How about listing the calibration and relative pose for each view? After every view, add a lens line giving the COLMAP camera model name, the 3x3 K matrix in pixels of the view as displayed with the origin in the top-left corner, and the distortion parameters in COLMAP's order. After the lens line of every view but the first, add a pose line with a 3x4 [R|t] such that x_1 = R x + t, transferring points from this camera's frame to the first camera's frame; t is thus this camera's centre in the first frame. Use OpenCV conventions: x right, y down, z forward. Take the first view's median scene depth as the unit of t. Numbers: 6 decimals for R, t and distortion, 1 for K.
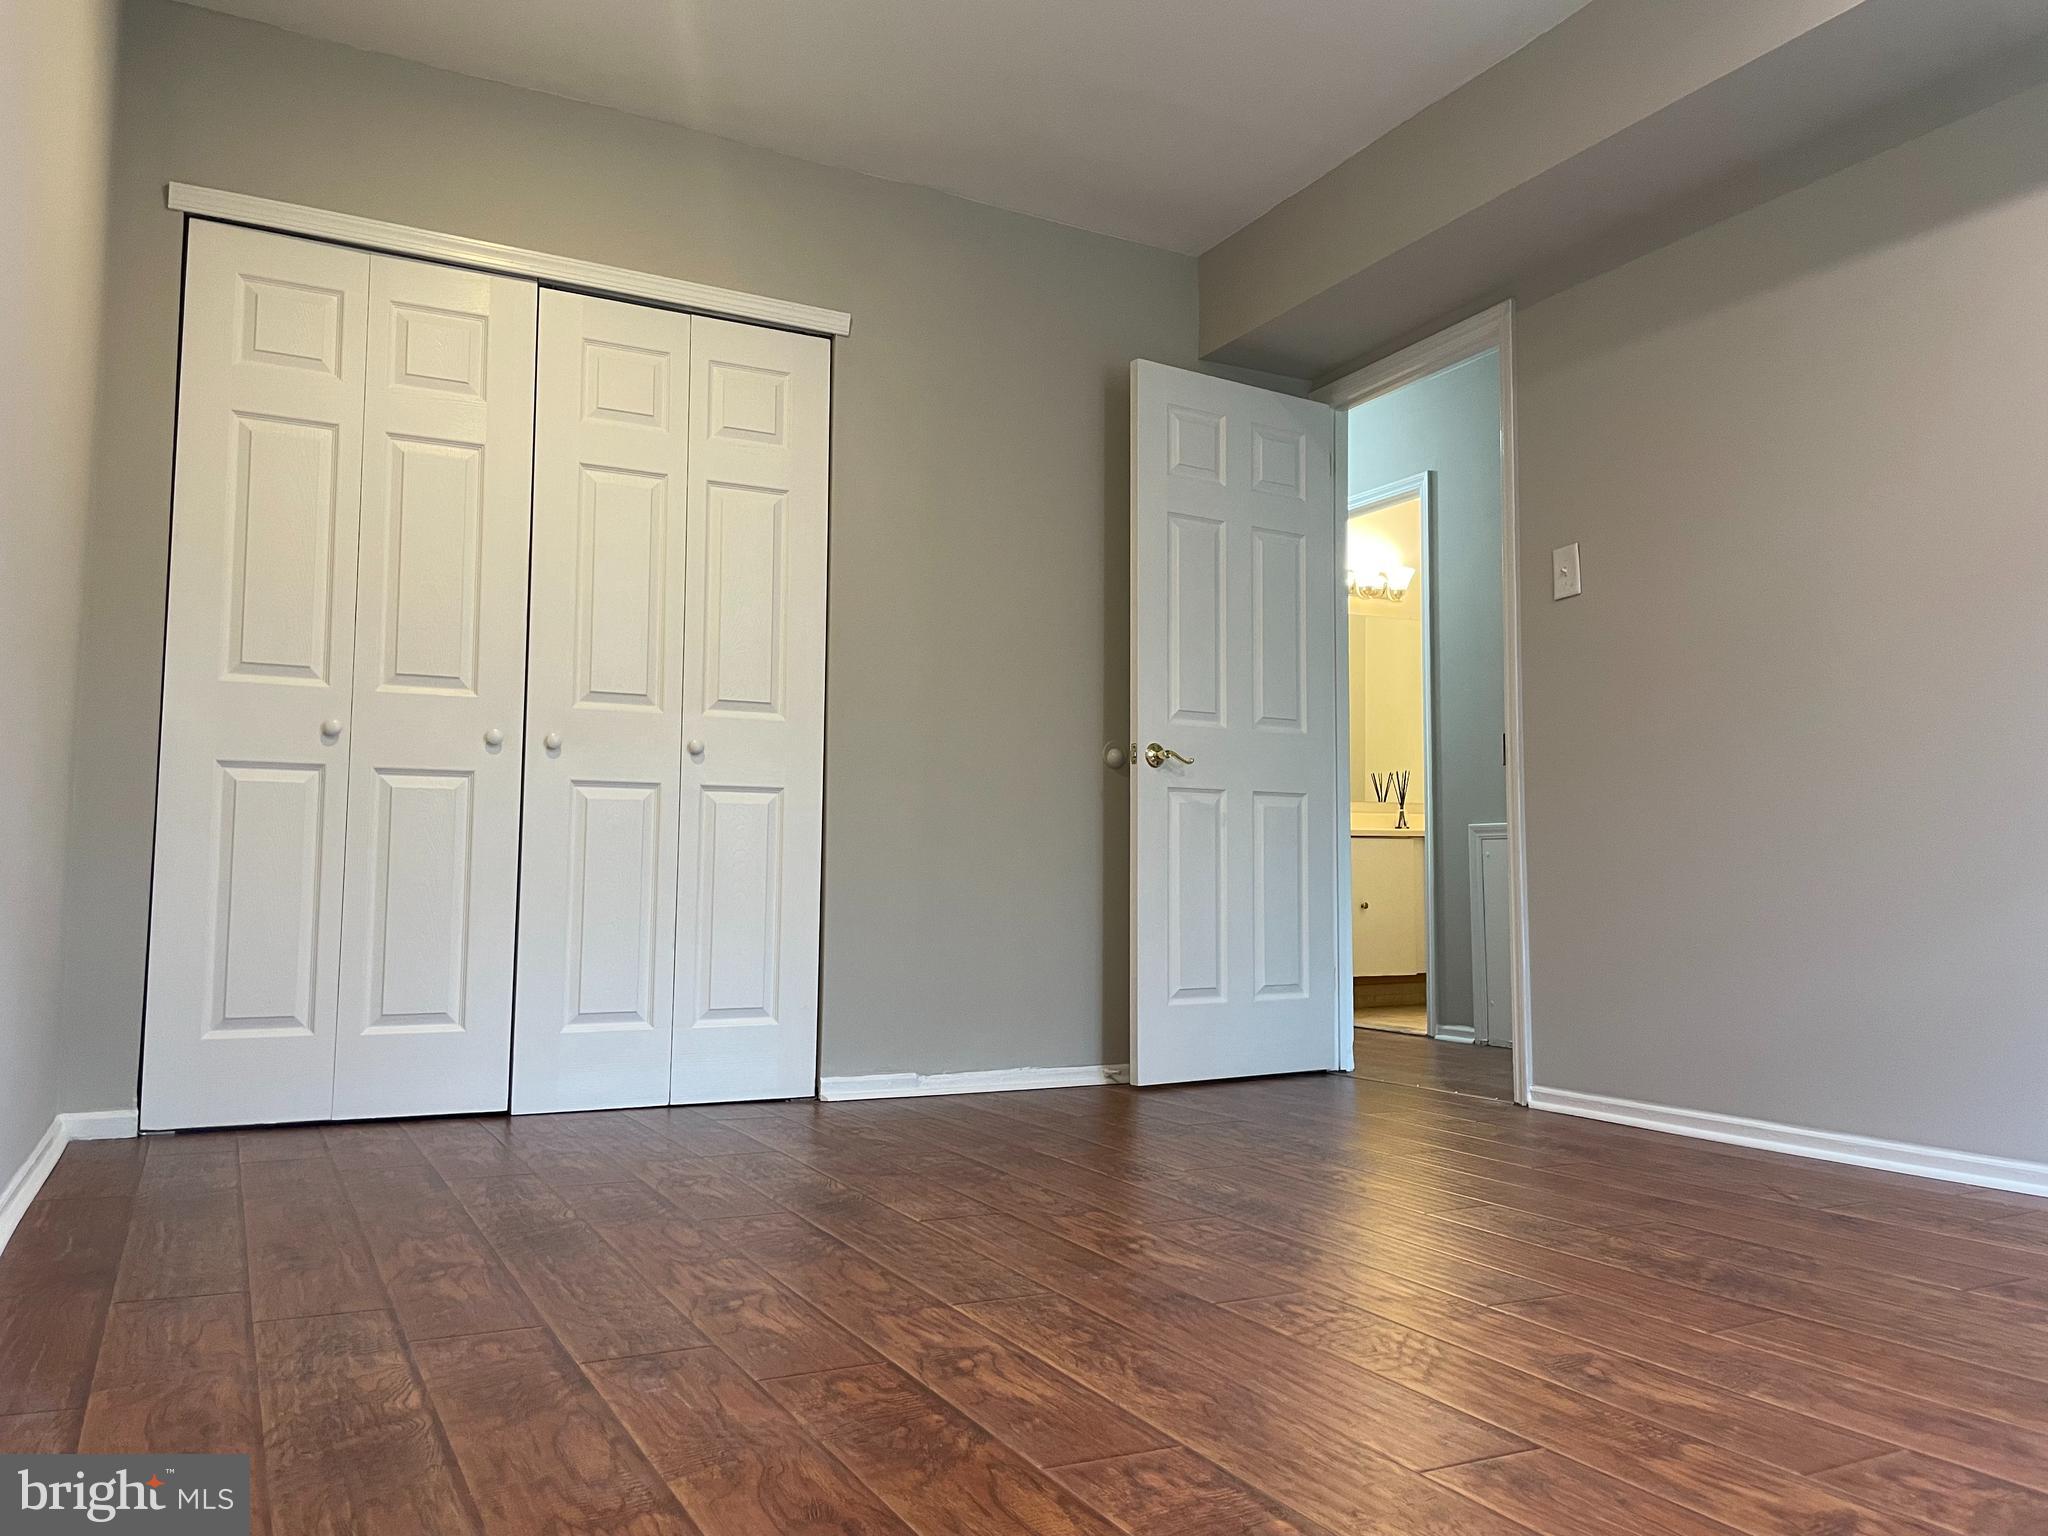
lens RADIAL K [[1562.1, 0, 1033.7], [0, 1562.1, 759.9], [0, 0, 1]] dist [0.075703, -0.105379]
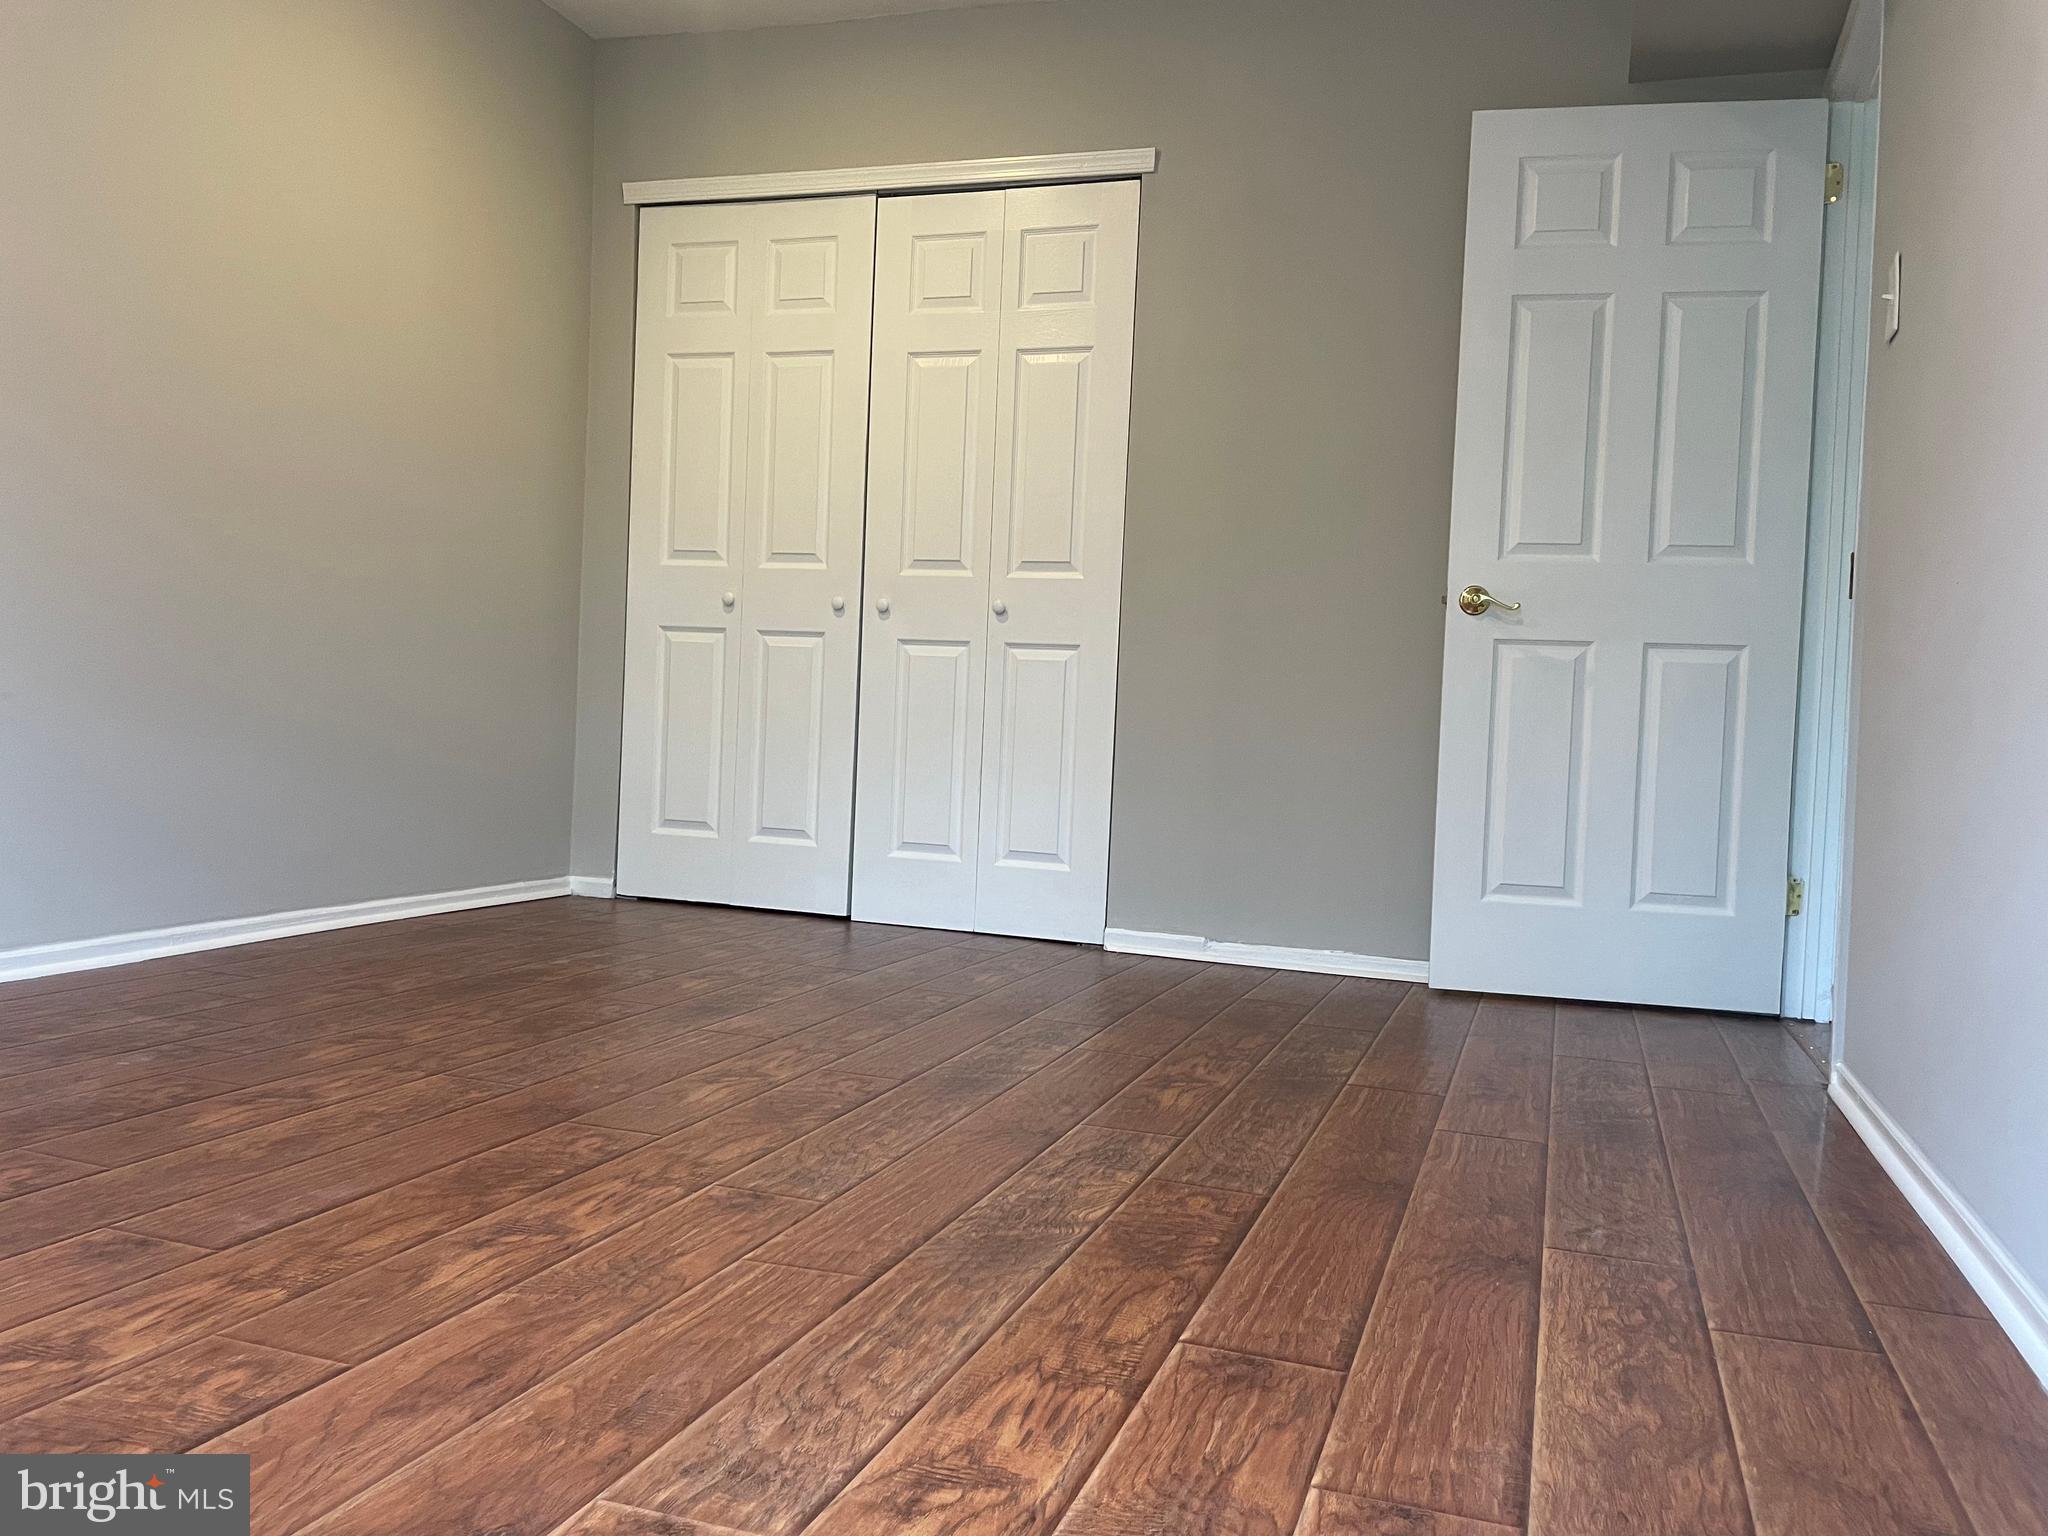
lens RADIAL K [[1562.1, 0, 1031.0], [0, 1562.1, 757.3], [0, 0, 1]] dist [0.075703, -0.105379]
pose [[0.690364, 0.042228, -0.722229, 0.588027], [0.016148, 0.997147, 0.073738, 0.016444], [0.723282, -0.062568, 0.687712, 0.281796]]
